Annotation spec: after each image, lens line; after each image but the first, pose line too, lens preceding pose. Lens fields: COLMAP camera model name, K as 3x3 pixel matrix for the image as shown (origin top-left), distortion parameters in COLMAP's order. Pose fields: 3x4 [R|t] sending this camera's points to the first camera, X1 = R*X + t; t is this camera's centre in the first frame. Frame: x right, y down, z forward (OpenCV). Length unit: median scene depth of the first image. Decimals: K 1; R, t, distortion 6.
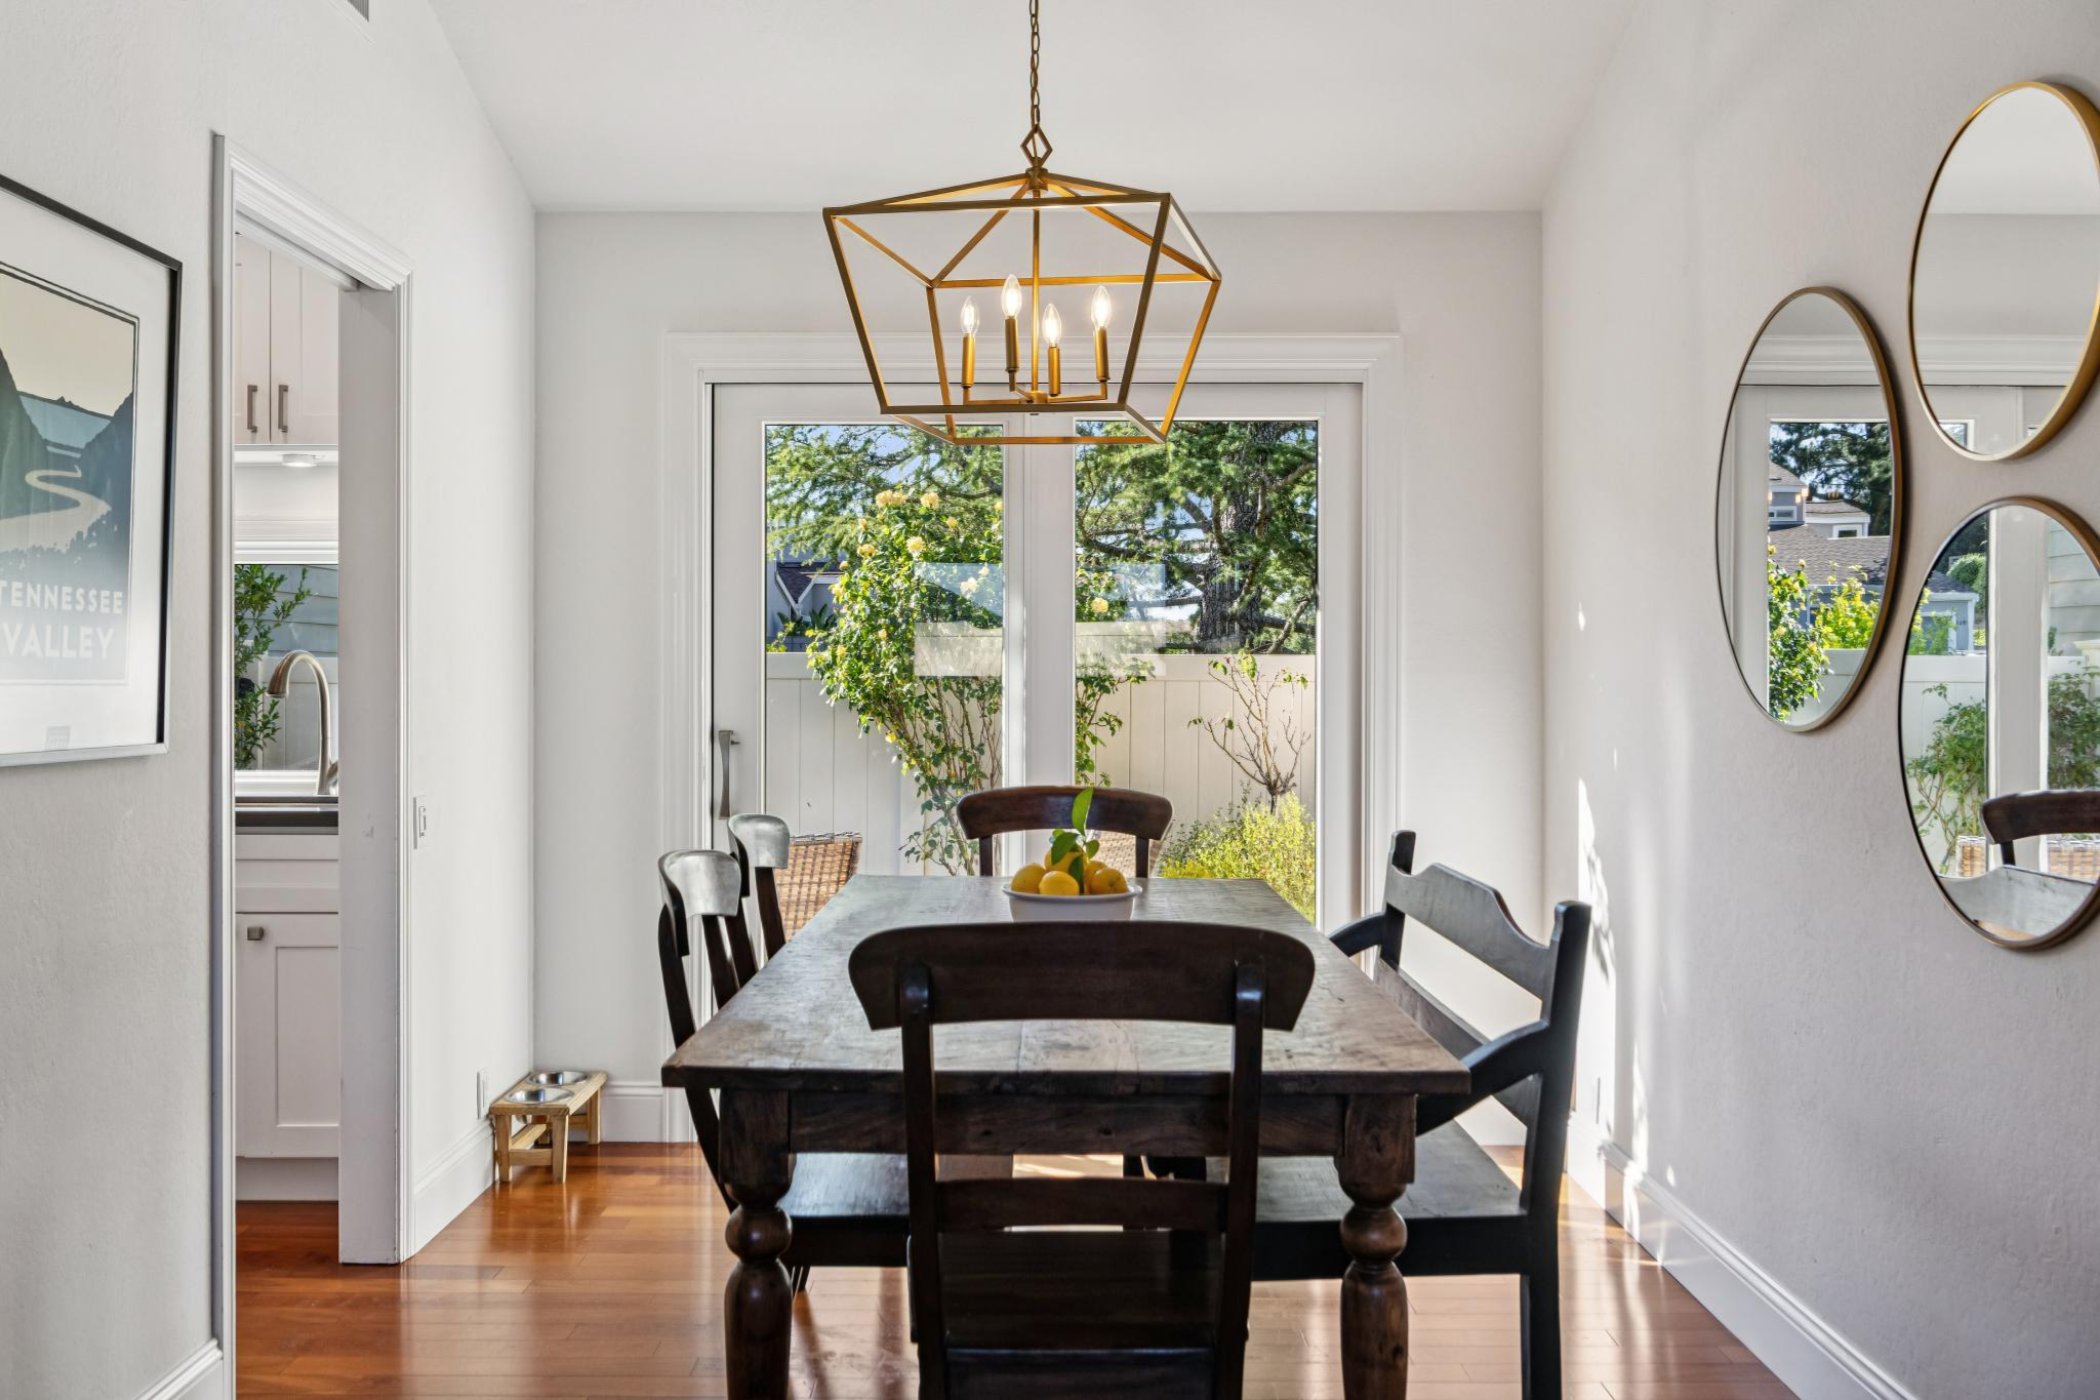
lens RADIAL K [[1781.7, 0, 1050.3], [0, 1781.7, 694.8], [0, 0, 1]] dist [-0.028559, -0.003892]
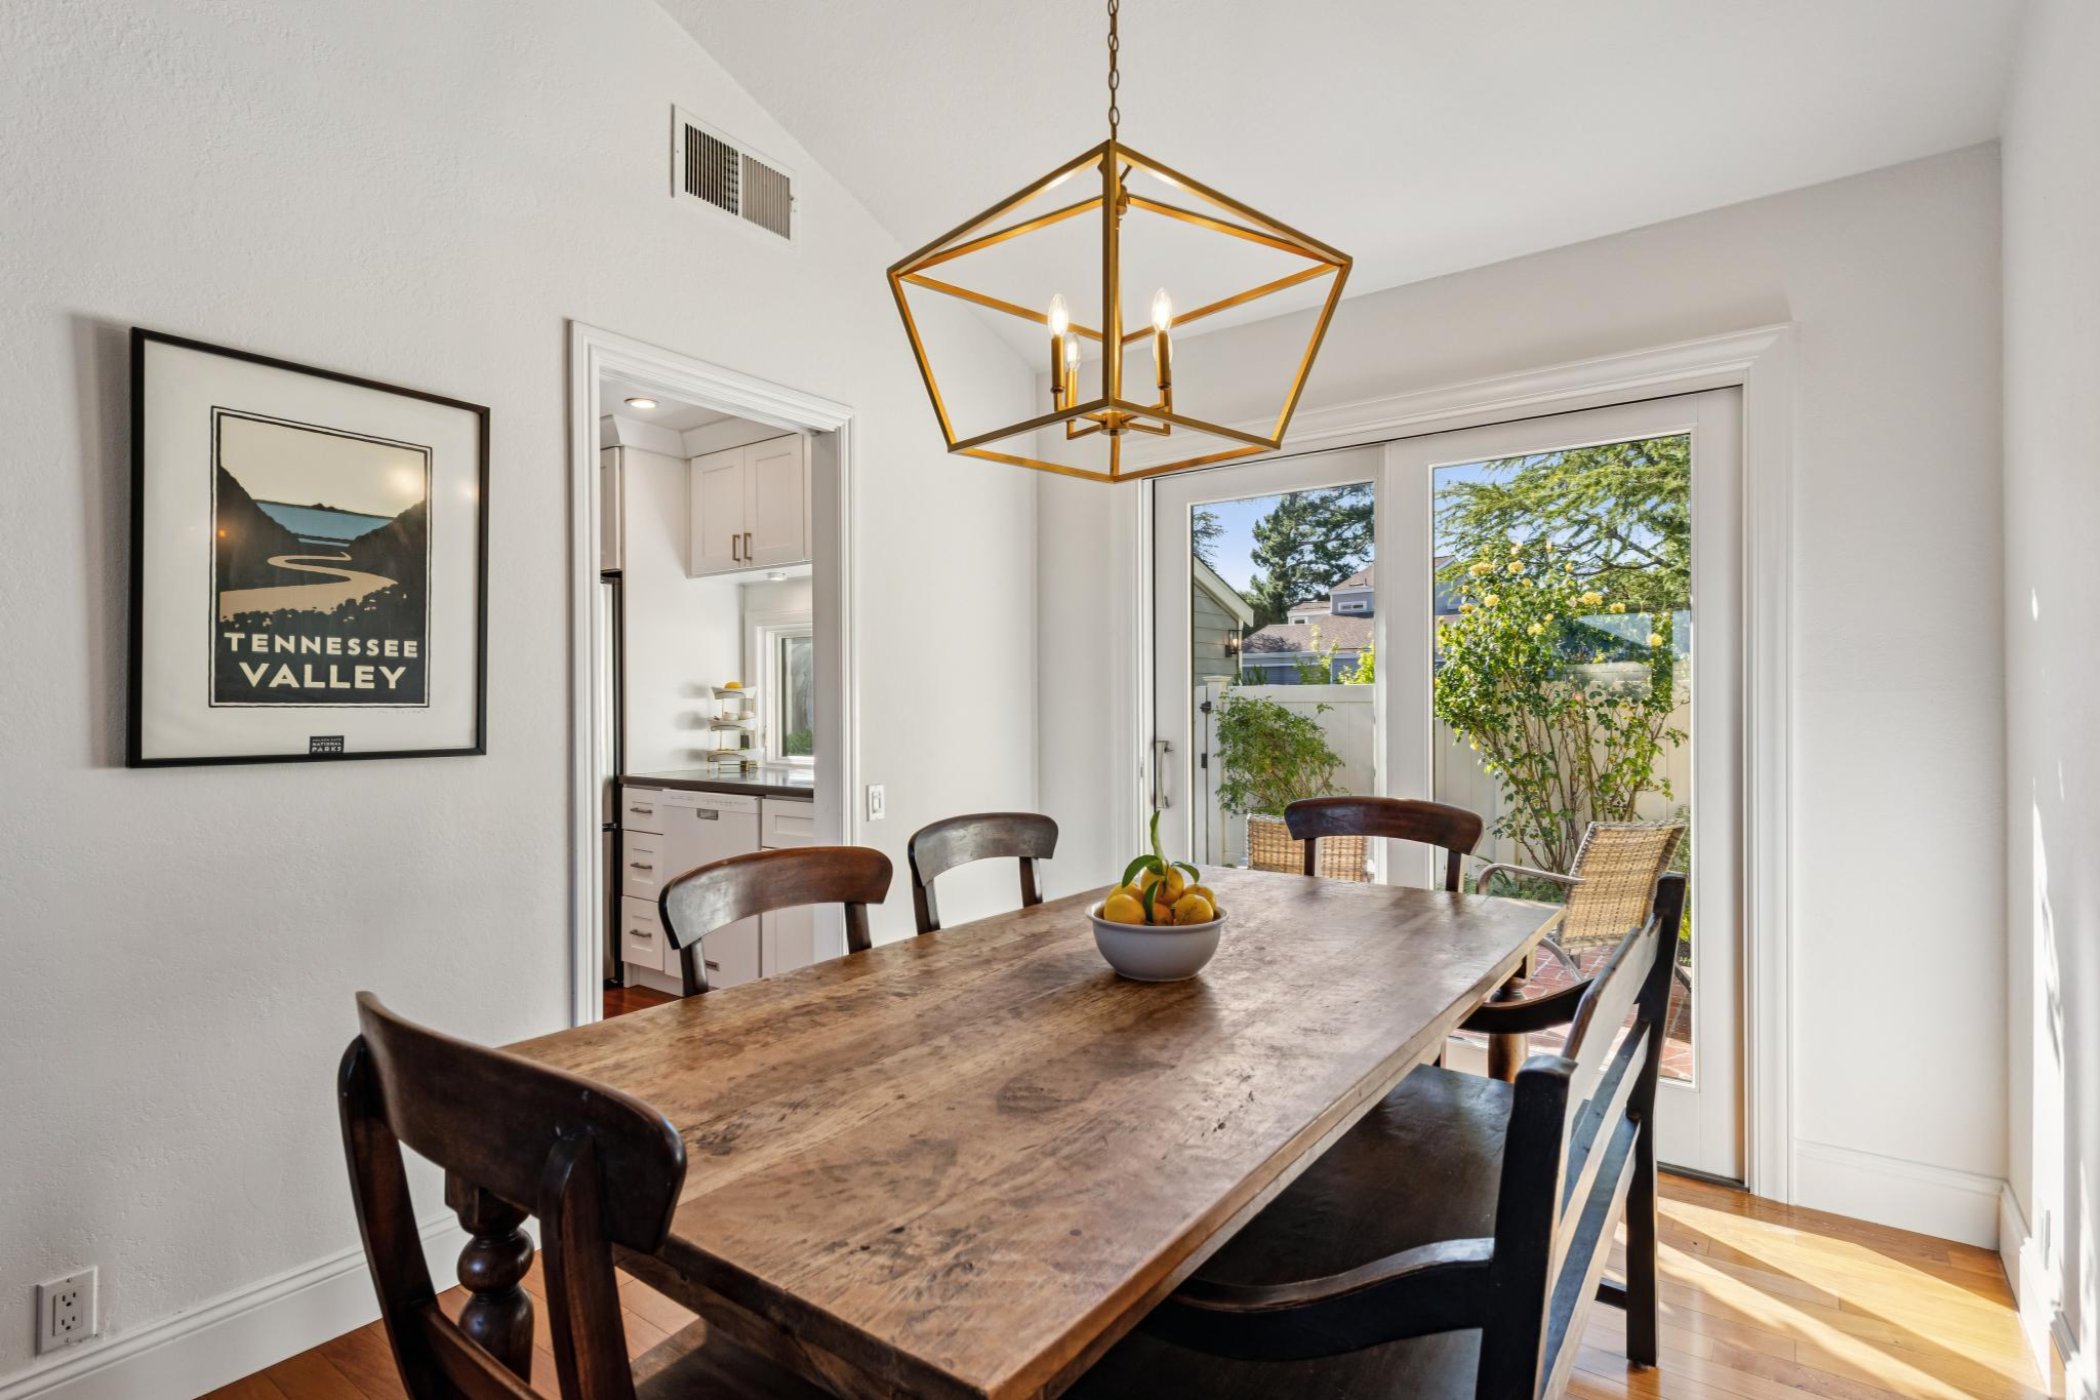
lens RADIAL K [[1026.7, 0, 1046.6], [0, 1026.7, 708.1], [0, 0, 1]] dist [-0.000063, 0.000088]
pose [[0.804343, -0.000599, -0.594165, 0.216942], [-0.001784, 0.999993, -0.003422, -0.001490], [0.594163, 0.003812, 0.804336, 0.371018]]
